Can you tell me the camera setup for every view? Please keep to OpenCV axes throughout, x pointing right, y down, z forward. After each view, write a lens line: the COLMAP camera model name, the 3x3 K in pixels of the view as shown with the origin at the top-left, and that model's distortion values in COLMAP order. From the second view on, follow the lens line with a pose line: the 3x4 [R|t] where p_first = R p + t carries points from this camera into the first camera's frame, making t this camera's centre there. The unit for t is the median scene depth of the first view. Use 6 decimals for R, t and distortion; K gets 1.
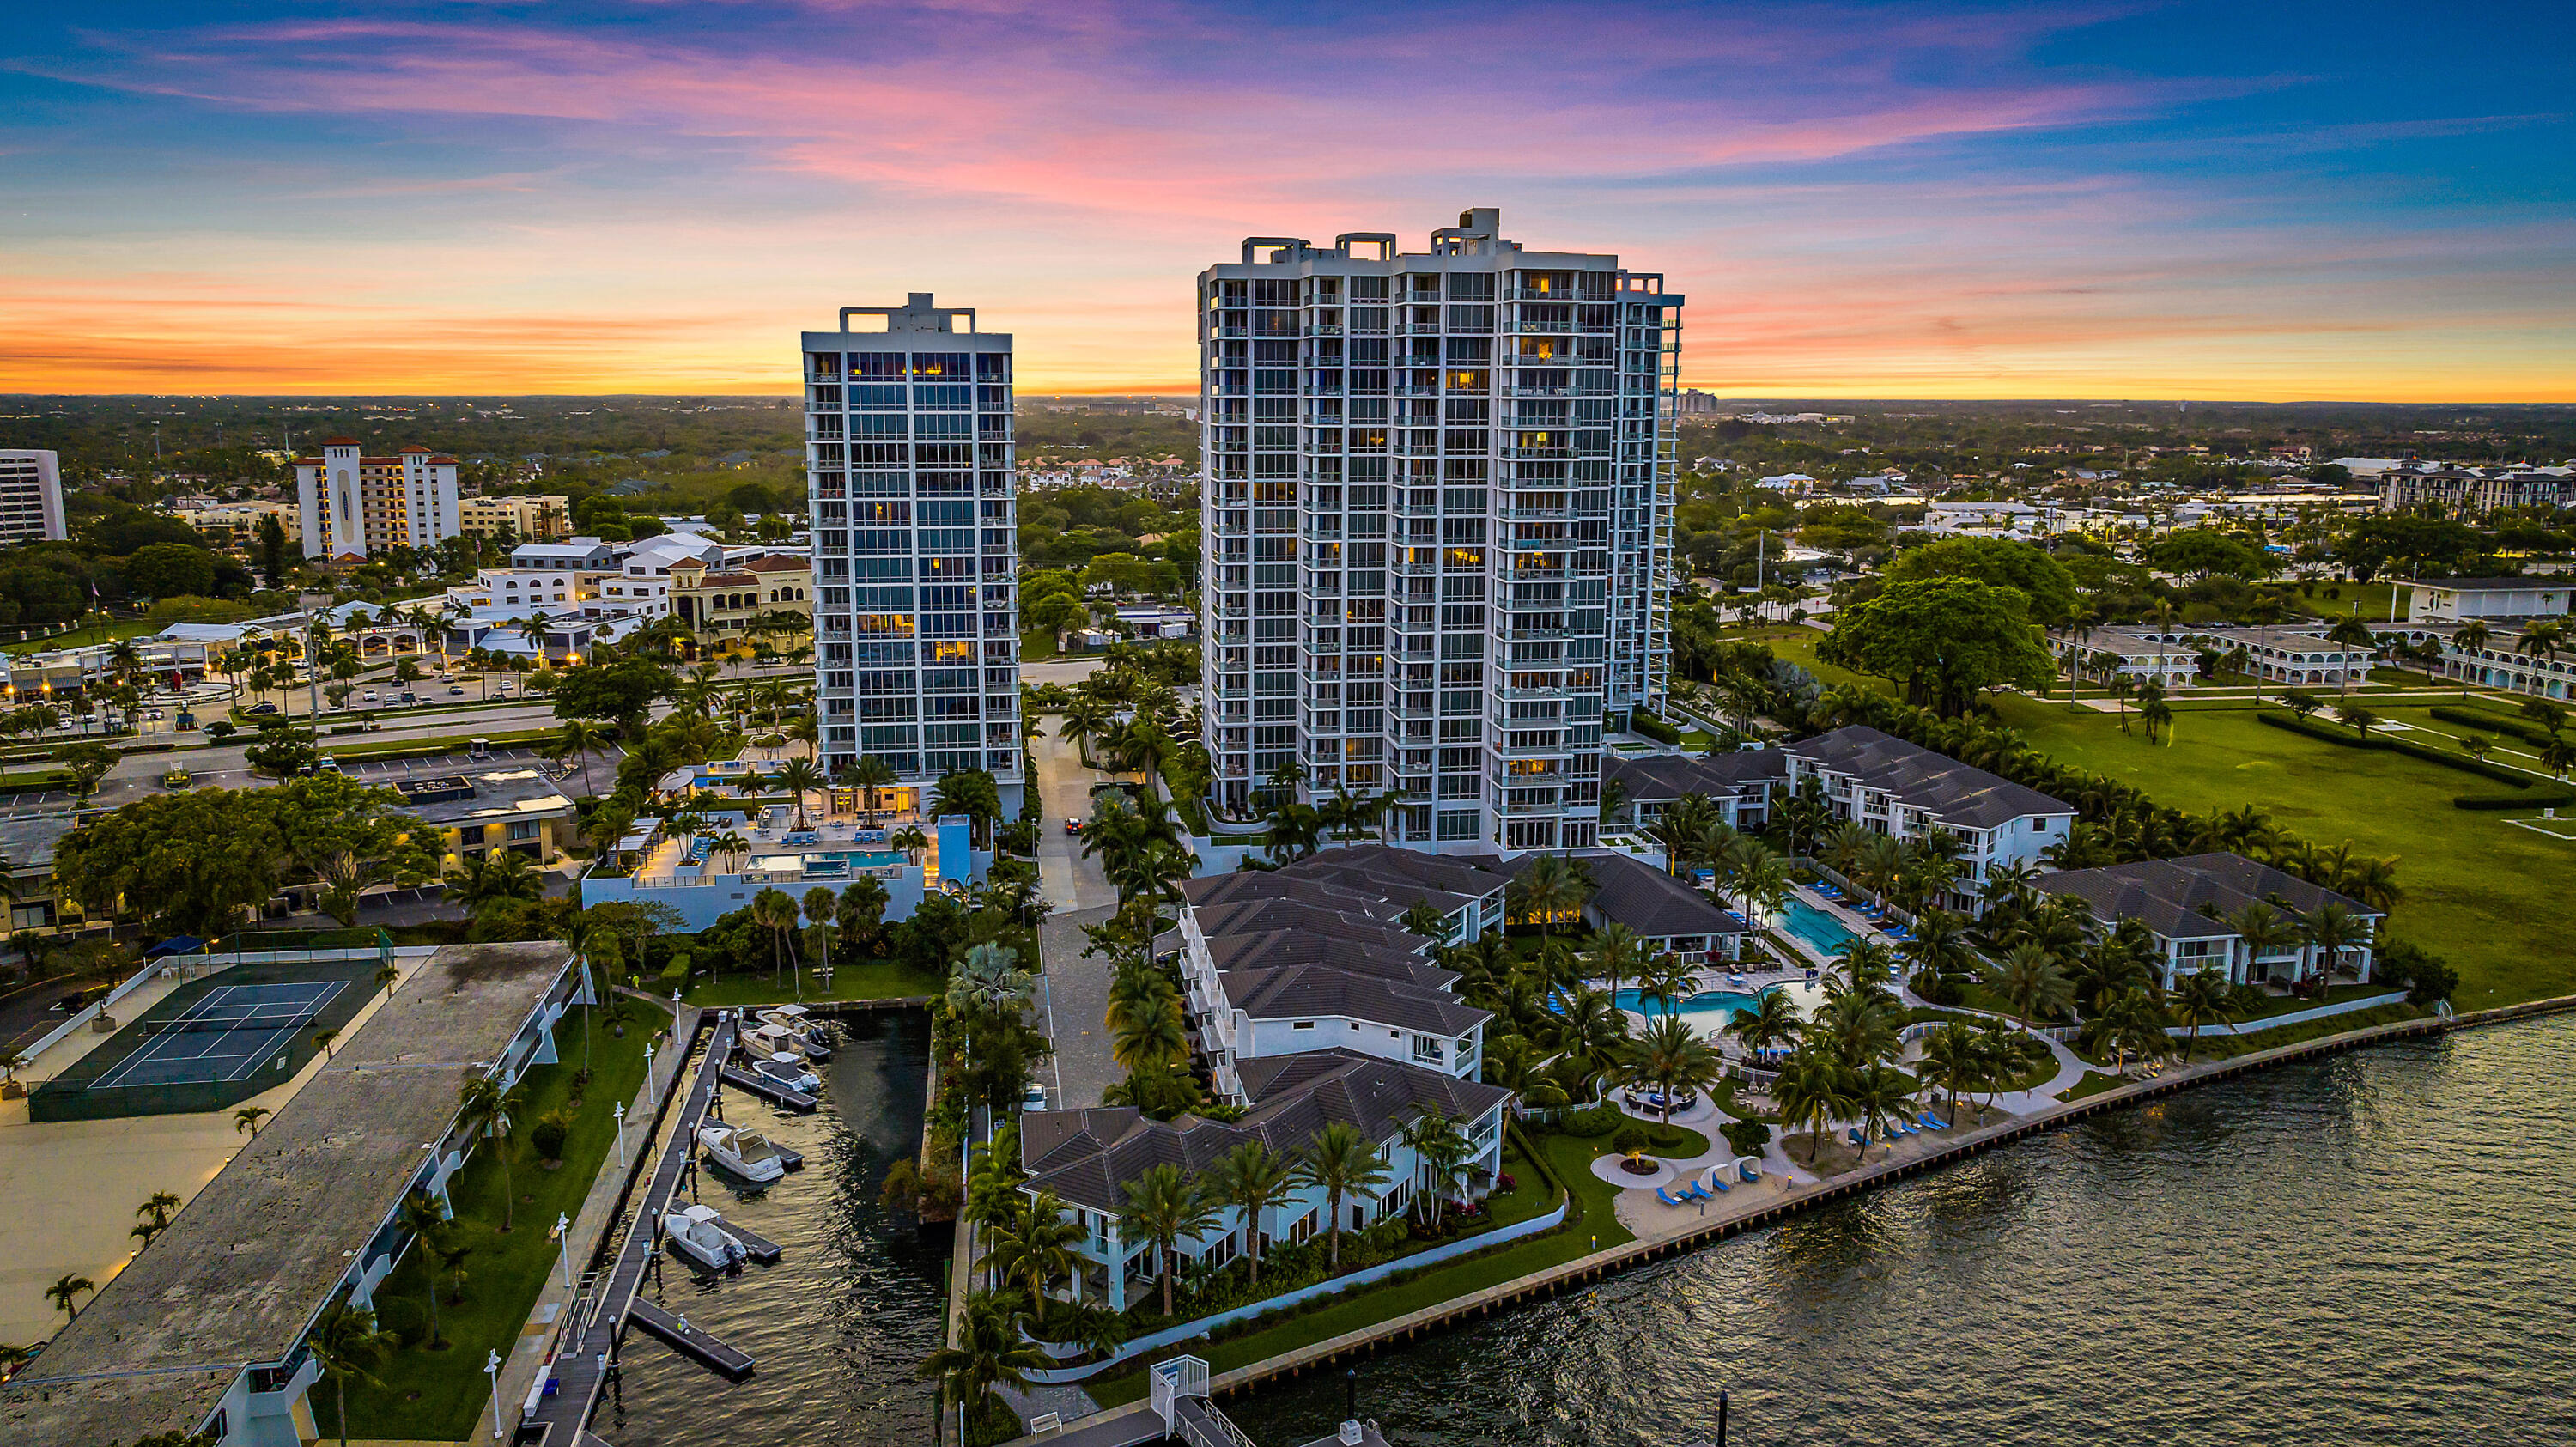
lens RADIAL K [[1833.3, 0, 1288.0], [0, 1833.3, 723.5], [0, 0, 1]] dist [-0.002704, -0.000552]
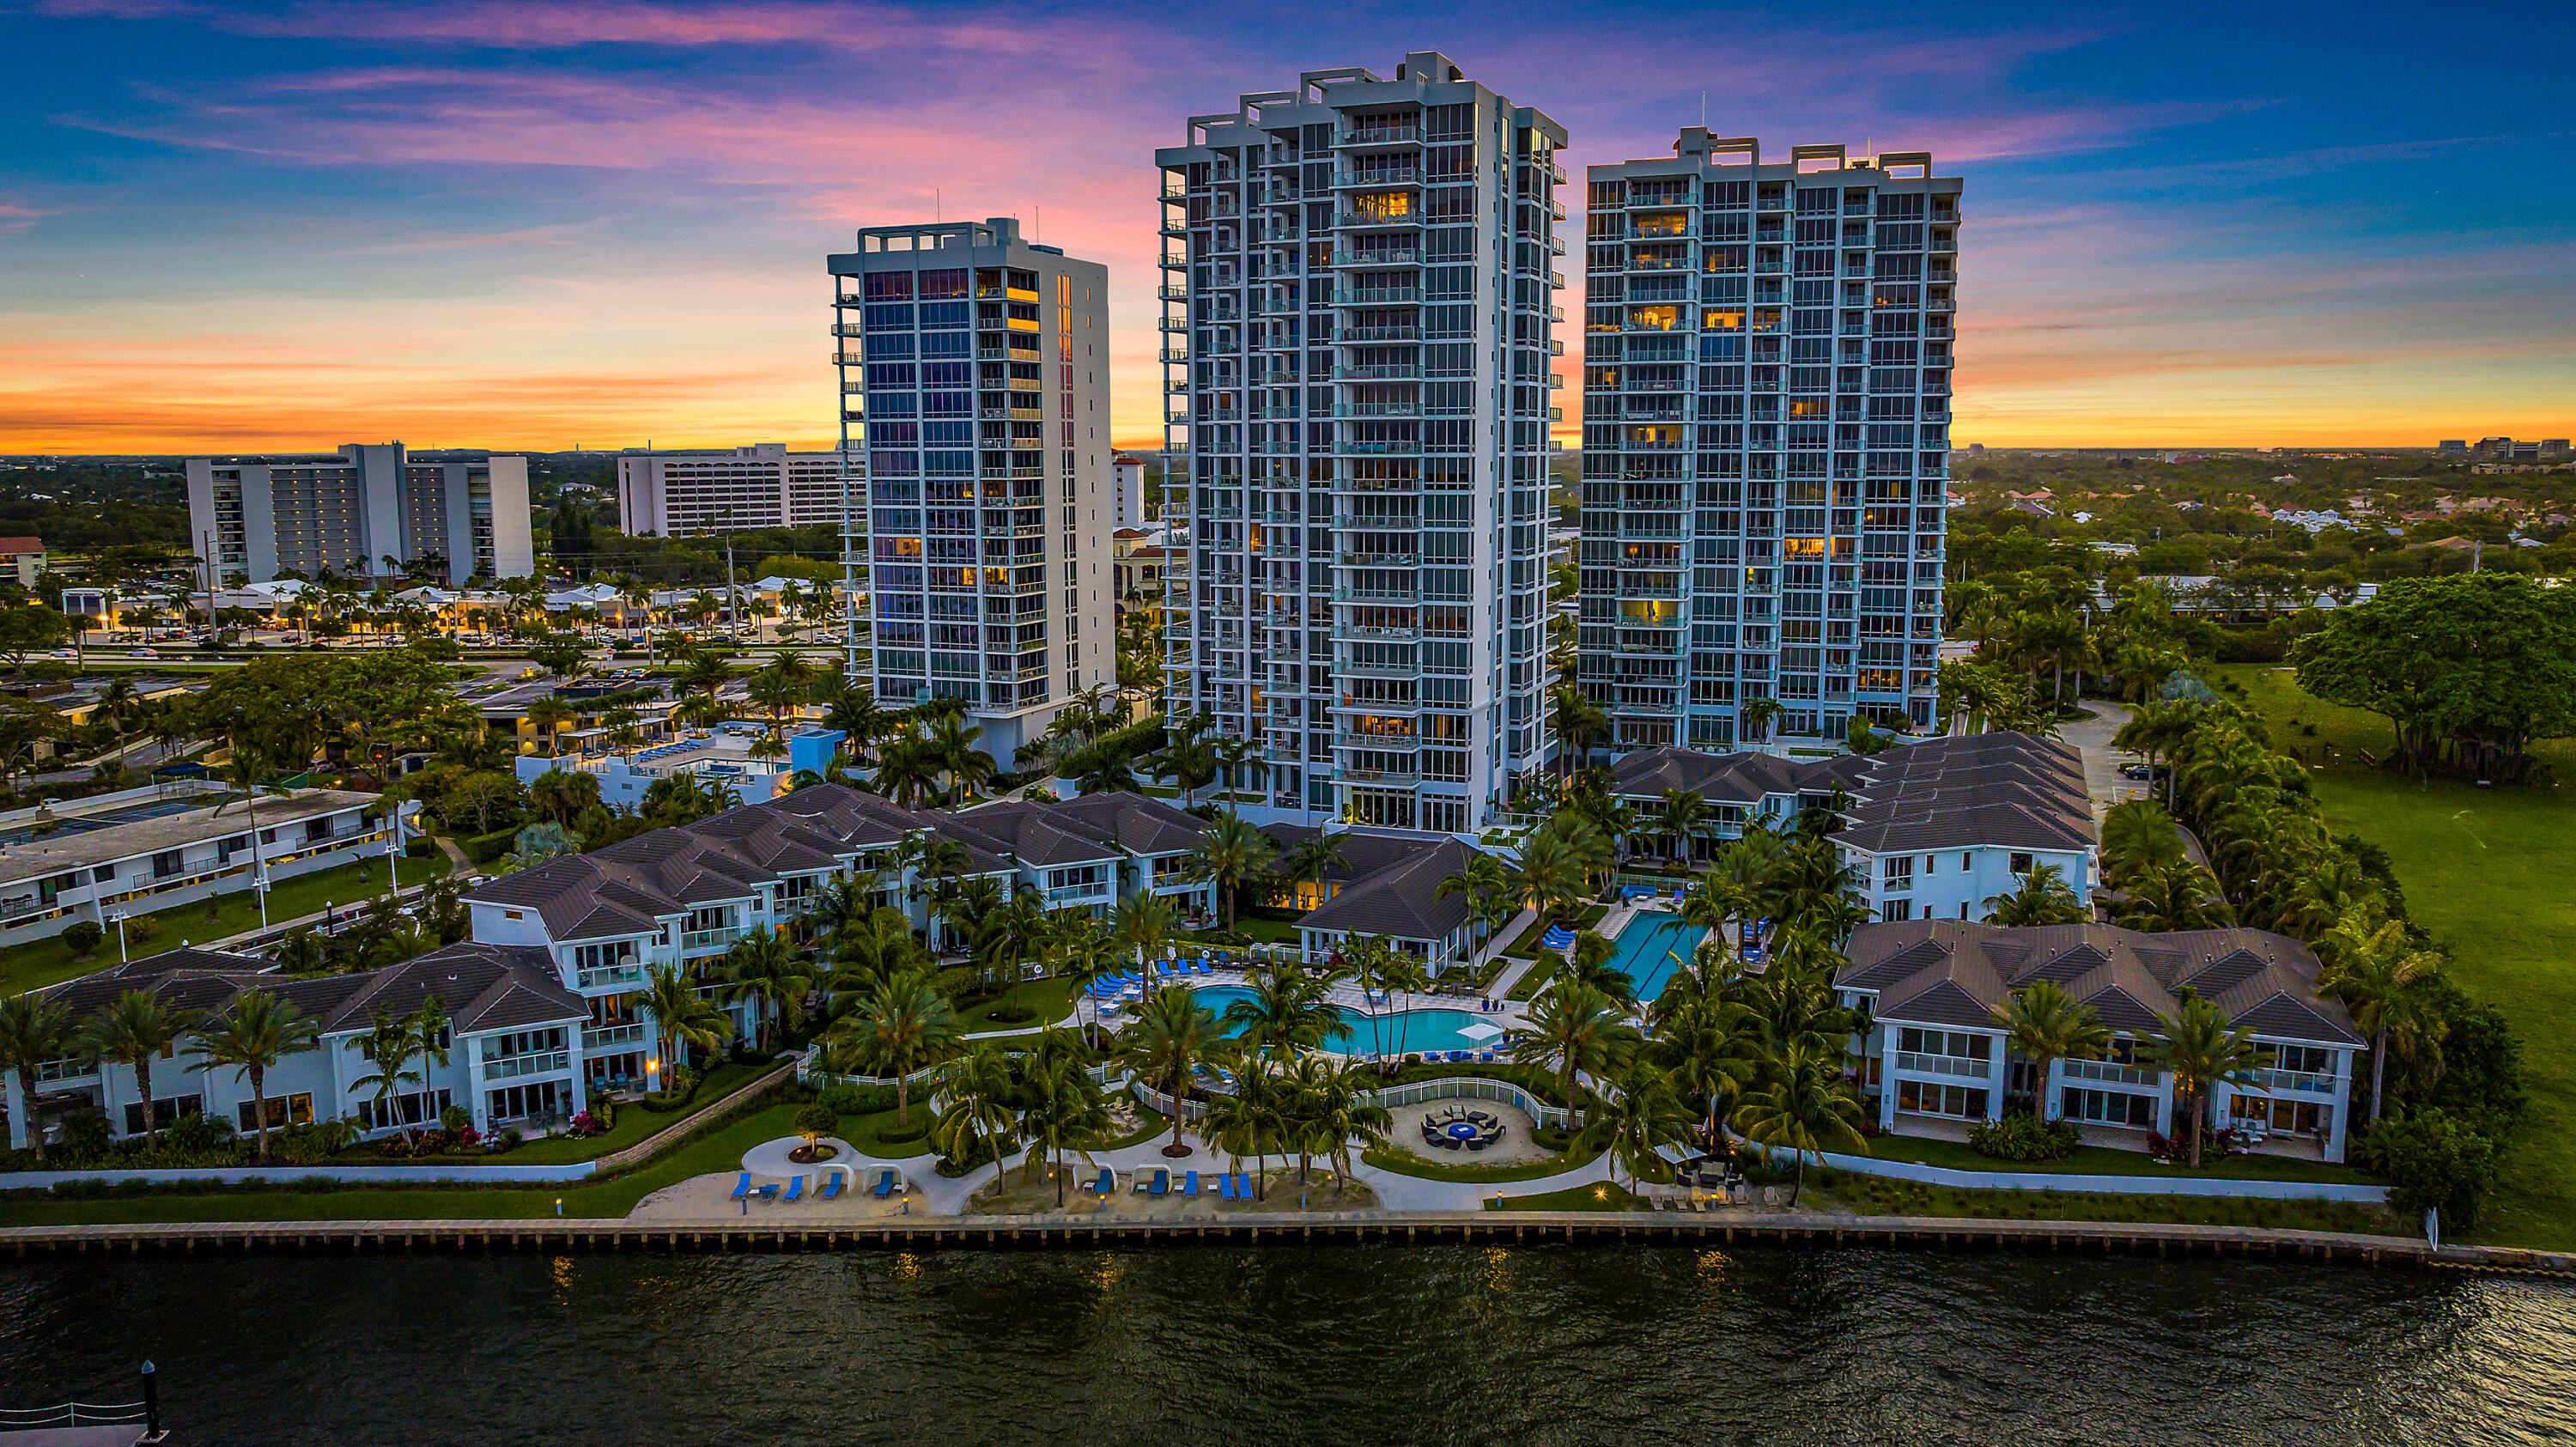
lens RADIAL K [[1816.1, 0, 1288.0], [0, 1816.1, 723.5], [0, 0, 1]] dist [-0.012015, -0.002426]
pose [[0.852740, 0.069113, -0.517742, 0.508486], [-0.083831, 0.996467, -0.005054, 0.030177], [0.515564, 0.047712, 0.855522, 0.290425]]
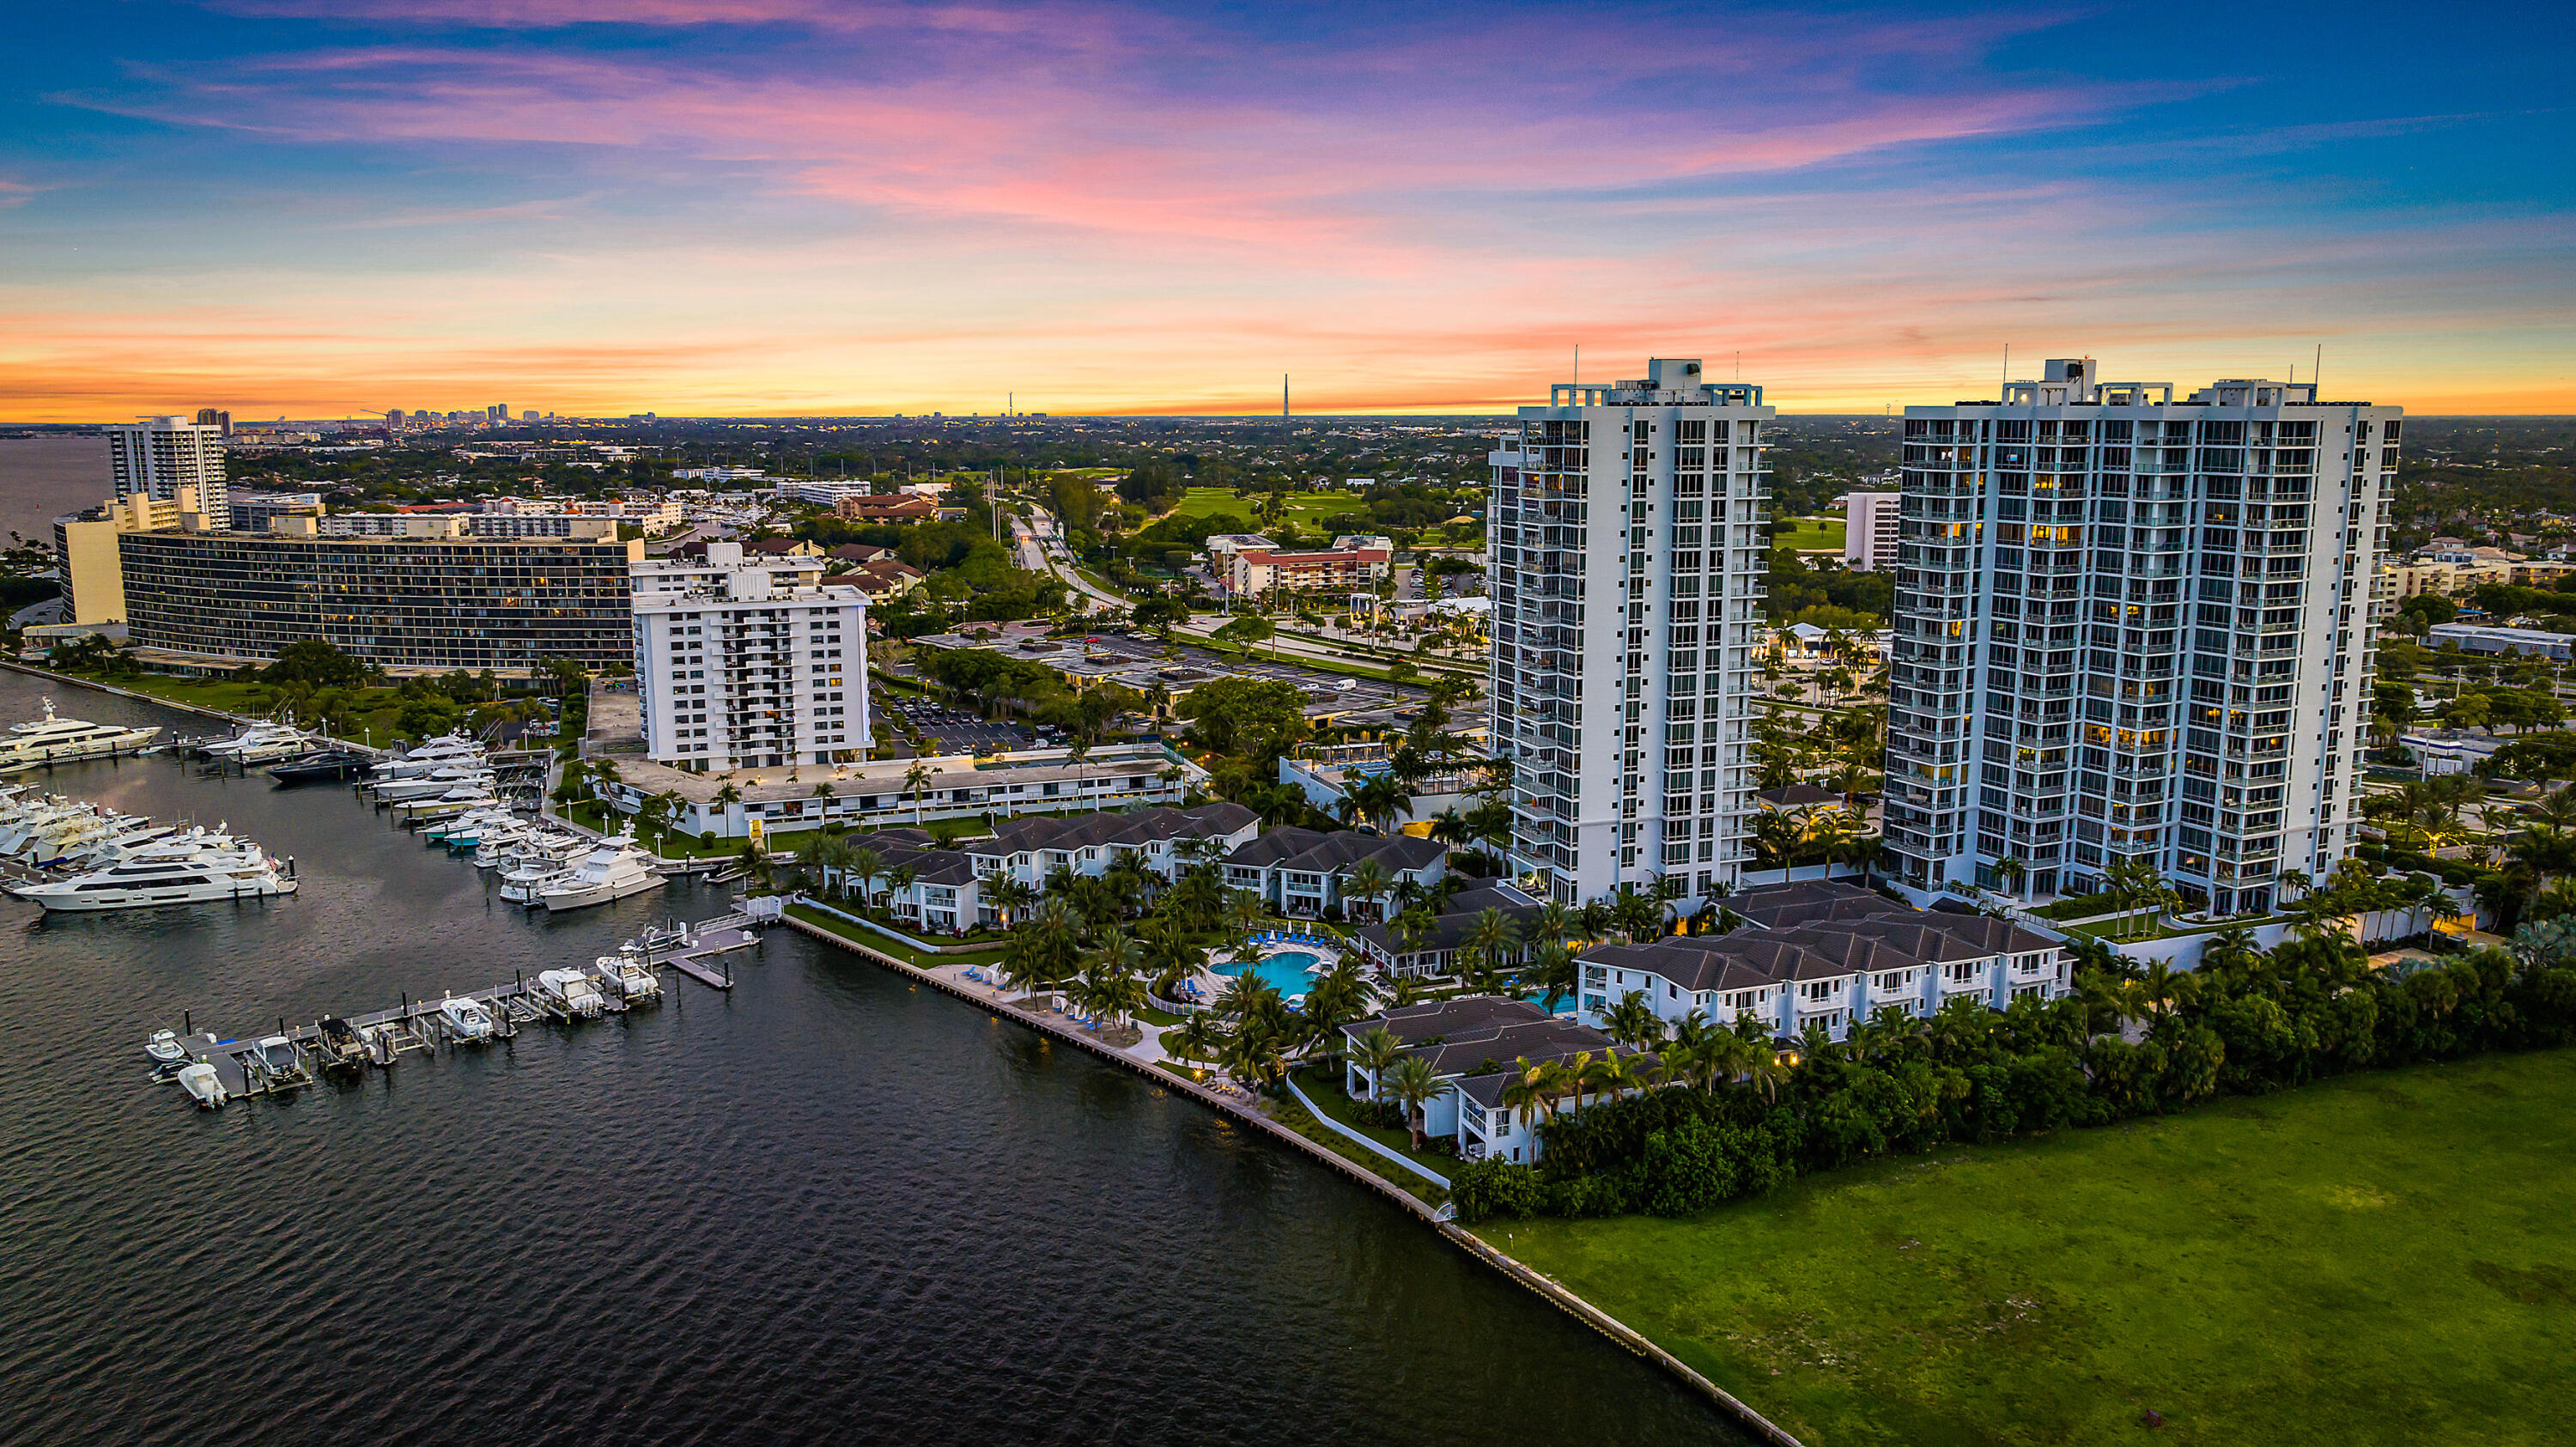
lens RADIAL K [[1816.1, 0, 1288.0], [0, 1816.1, 723.5], [0, 0, 1]] dist [-0.012015, -0.002426]
pose [[0.195174, 0.165120, -0.966769, 1.276588], [-0.172789, 0.976097, 0.131830, -0.178821], [0.965428, 0.141317, 0.219040, 0.567039]]
